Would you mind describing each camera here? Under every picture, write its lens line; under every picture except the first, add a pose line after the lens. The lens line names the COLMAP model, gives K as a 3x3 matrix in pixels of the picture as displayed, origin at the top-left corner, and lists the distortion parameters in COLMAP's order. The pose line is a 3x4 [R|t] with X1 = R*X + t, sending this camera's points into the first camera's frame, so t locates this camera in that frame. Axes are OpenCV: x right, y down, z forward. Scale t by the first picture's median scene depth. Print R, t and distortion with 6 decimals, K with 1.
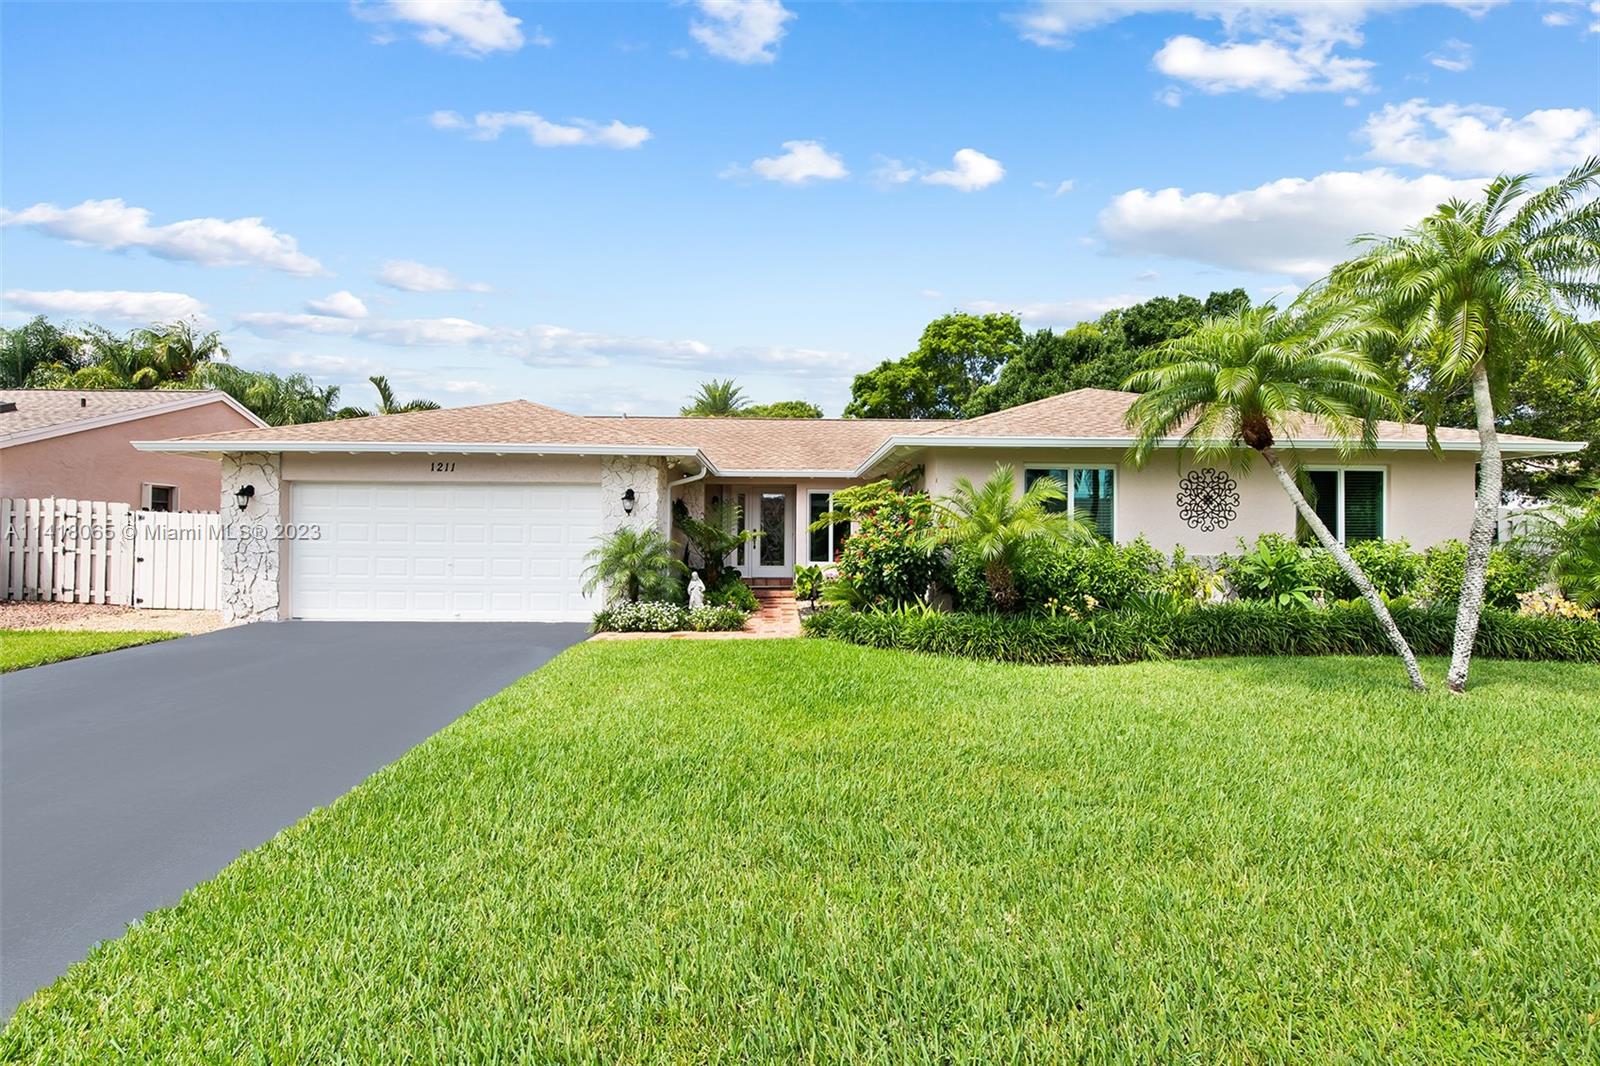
lens RADIAL K [[690.4, 0, 801.3], [0, 690.4, 525.7], [0, 0, 1]] dist [0.000390, -0.000078]
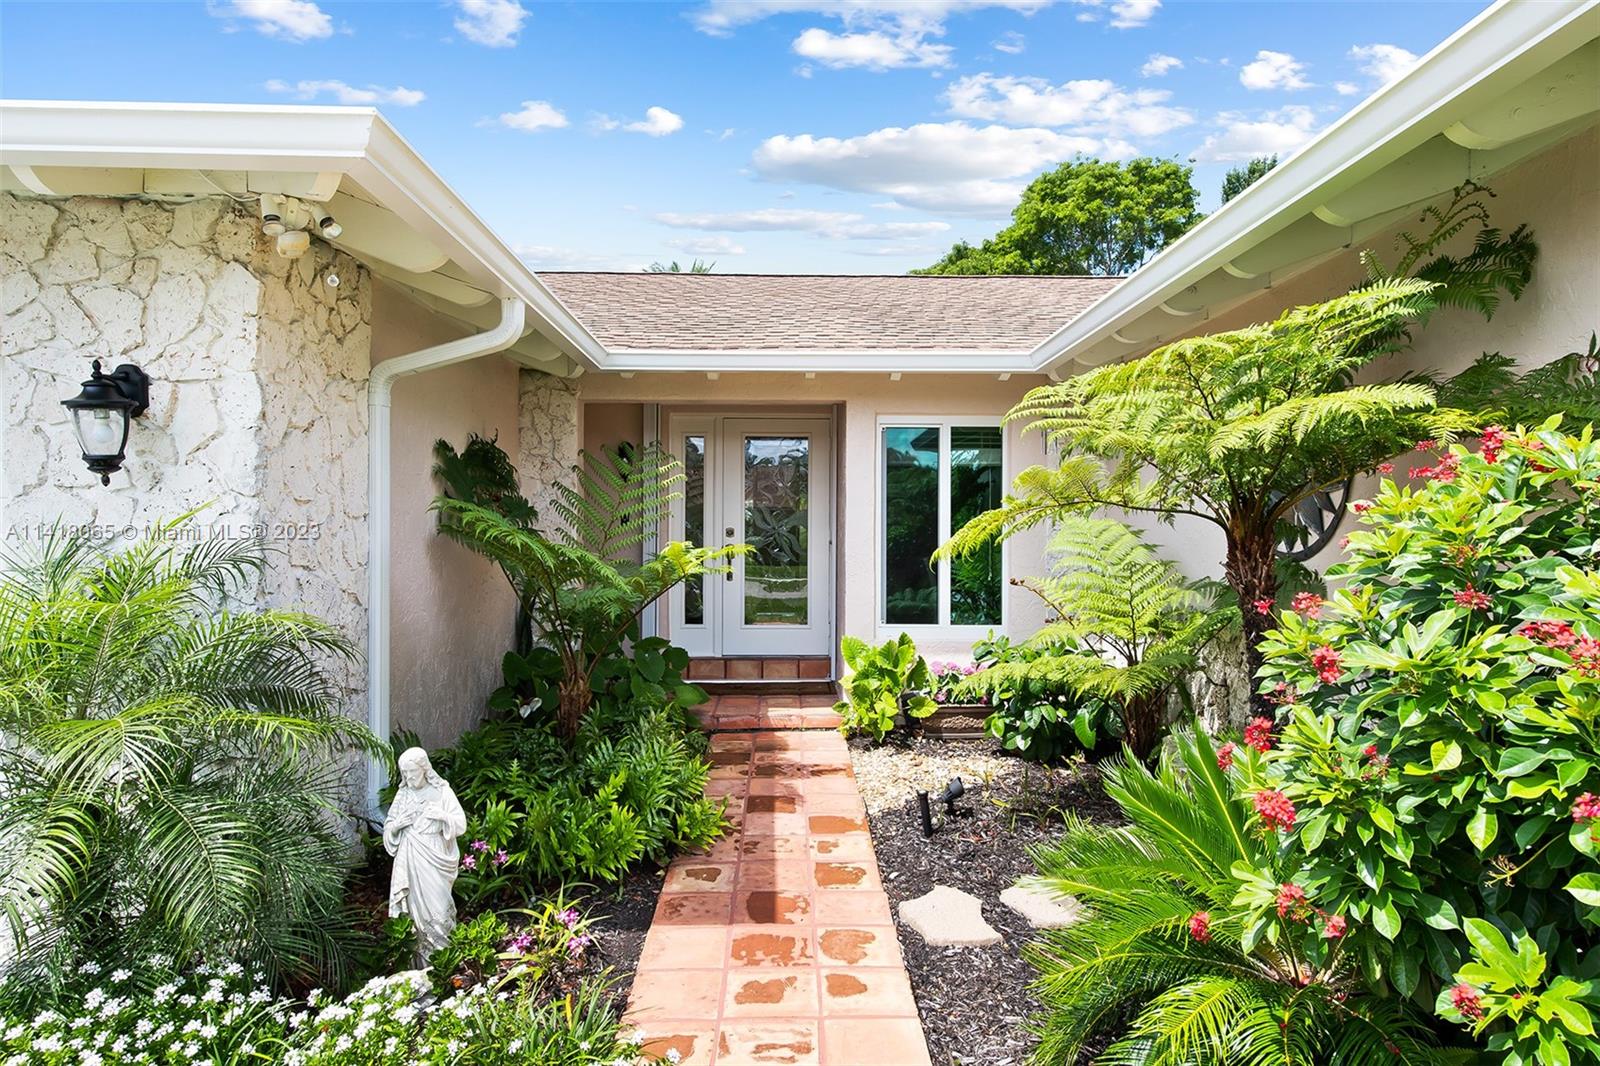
lens RADIAL K [[964.8, 0, 800.0], [0, 964.8, 533.0], [0, 0, 1]] dist [-0.001282, -0.000235]
pose [[0.999874, -0.003952, -0.015381, -0.020271], [0.004225, 0.999833, 0.017758, -0.002761], [0.015308, -0.017821, 0.999724, 0.464180]]
